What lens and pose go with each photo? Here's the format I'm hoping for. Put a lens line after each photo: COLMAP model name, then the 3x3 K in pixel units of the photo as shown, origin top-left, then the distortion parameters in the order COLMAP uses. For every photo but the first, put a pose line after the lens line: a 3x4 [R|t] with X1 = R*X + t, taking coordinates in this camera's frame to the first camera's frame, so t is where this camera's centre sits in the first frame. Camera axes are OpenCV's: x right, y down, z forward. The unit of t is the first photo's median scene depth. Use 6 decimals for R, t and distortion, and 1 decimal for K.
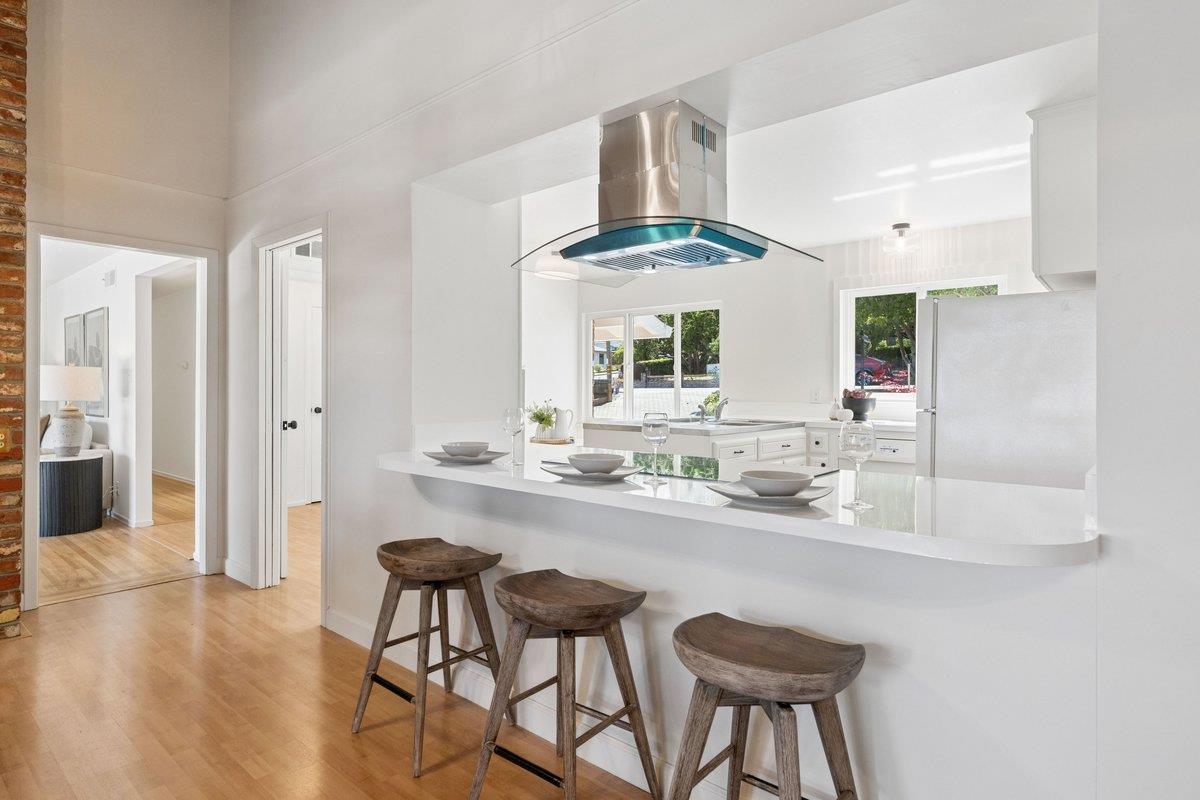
lens RADIAL K [[632.9, 0, 601.7], [0, 632.9, 397.2], [0, 0, 1]] dist [-0.007287, -0.000810]
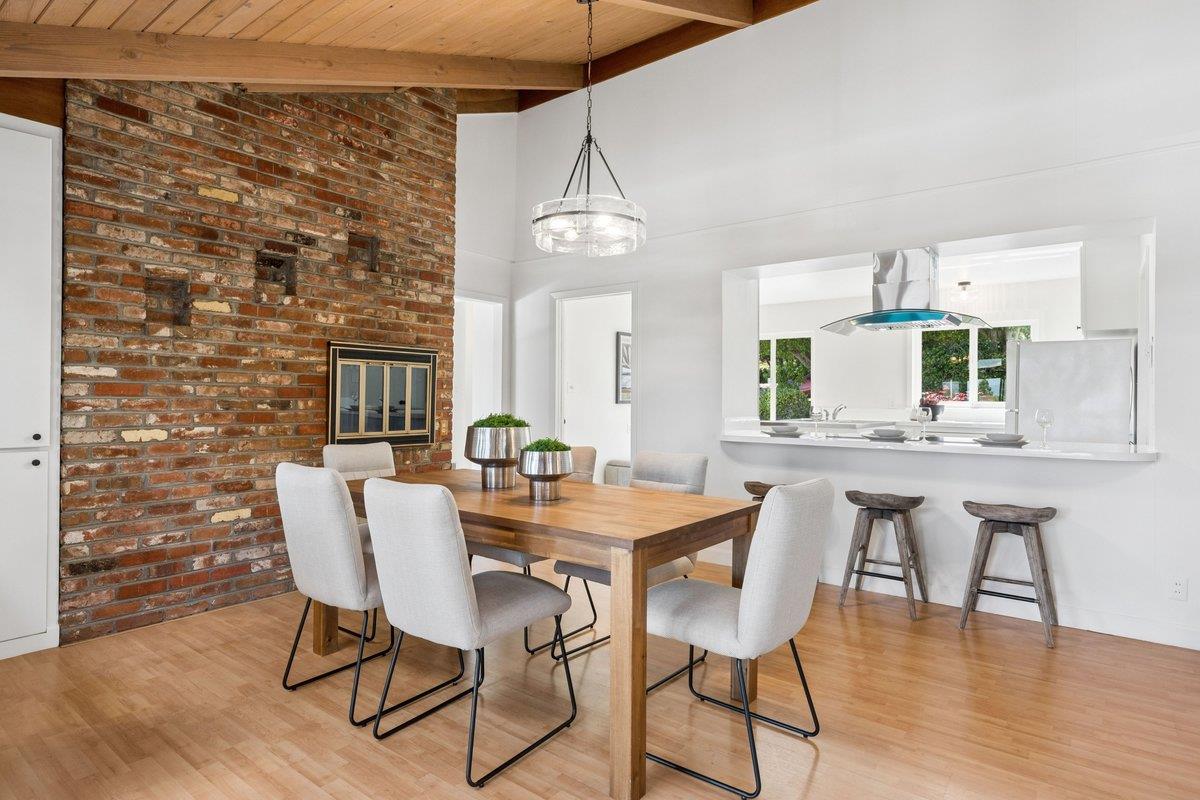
lens RADIAL K [[632.9, 0, 598.4], [0, 632.9, 400.9], [0, 0, 1]] dist [-0.007287, -0.000810]
pose [[0.998829, 0.003532, 0.048241, -0.516338], [-0.003039, 0.999942, -0.010297, 0.013594], [-0.048275, 0.010139, 0.998783, -0.467745]]
